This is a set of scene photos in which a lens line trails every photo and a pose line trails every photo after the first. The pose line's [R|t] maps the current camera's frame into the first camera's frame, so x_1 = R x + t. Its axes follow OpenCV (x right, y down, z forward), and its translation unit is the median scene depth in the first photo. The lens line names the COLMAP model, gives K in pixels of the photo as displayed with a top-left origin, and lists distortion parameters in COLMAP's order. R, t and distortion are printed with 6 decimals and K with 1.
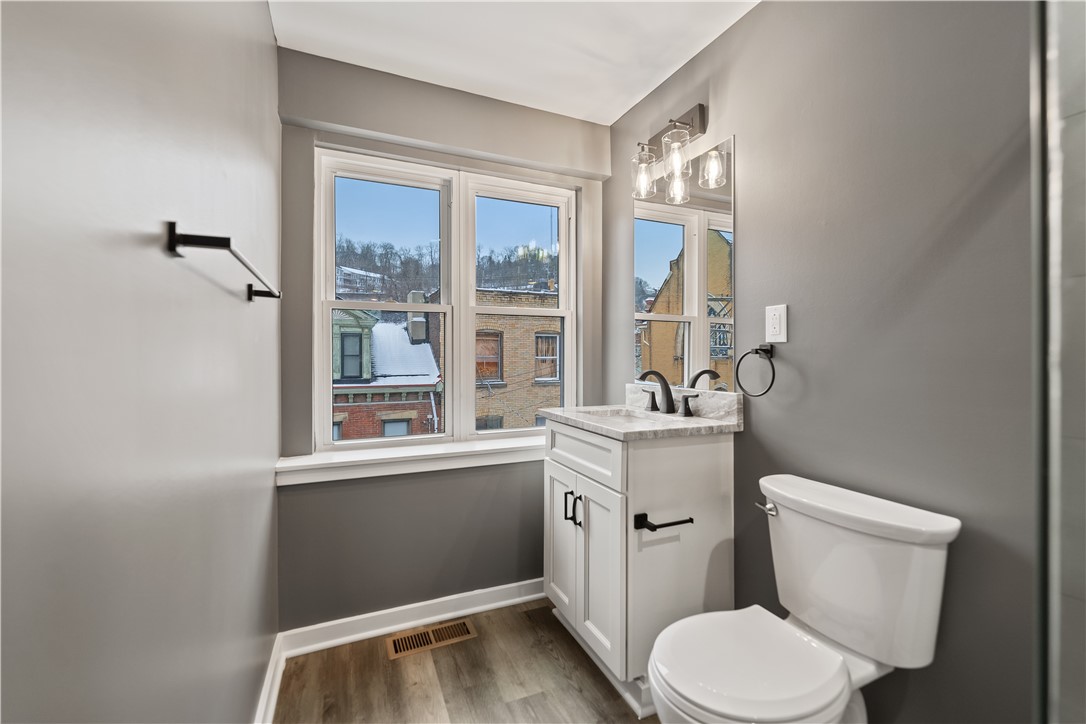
lens RADIAL K [[463.0, 0, 553.2], [0, 463.0, 355.3], [0, 0, 1]] dist [-0.001718, -0.000193]
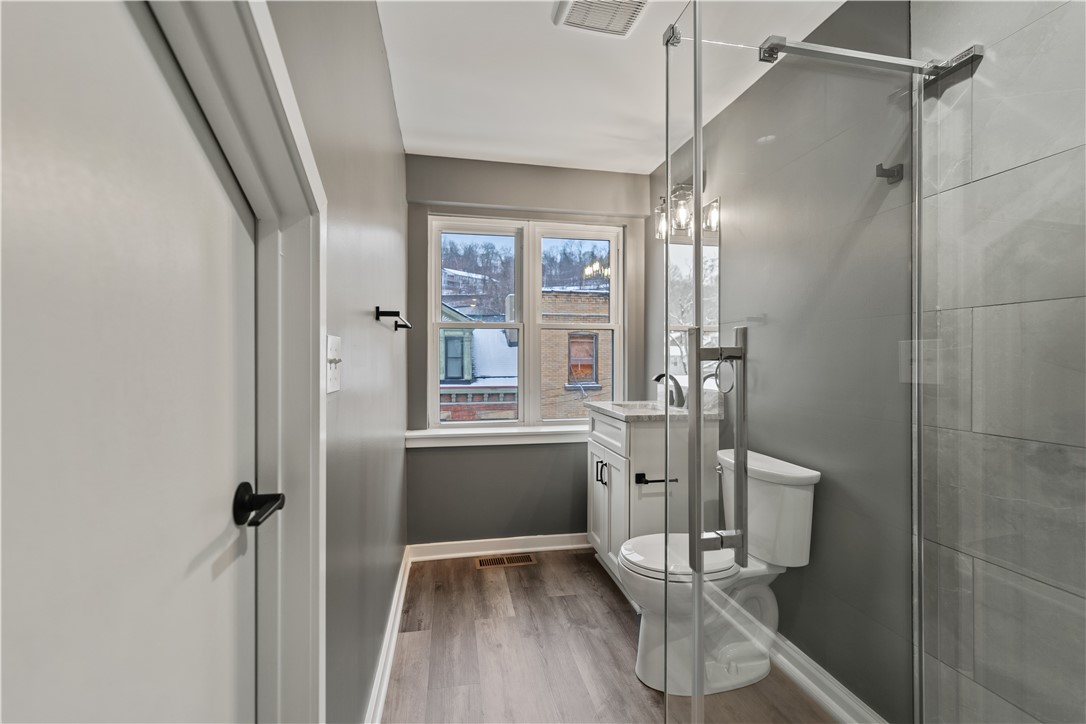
lens RADIAL K [[487.2, 0, 549.7], [0, 487.2, 361.5], [0, 0, 1]] dist [-0.000067, 0.000103]
pose [[0.976327, 0.003187, -0.216278, 0.183196], [-0.001169, 0.999955, 0.009460, -0.013573], [0.216298, -0.008983, 0.976286, -0.403975]]
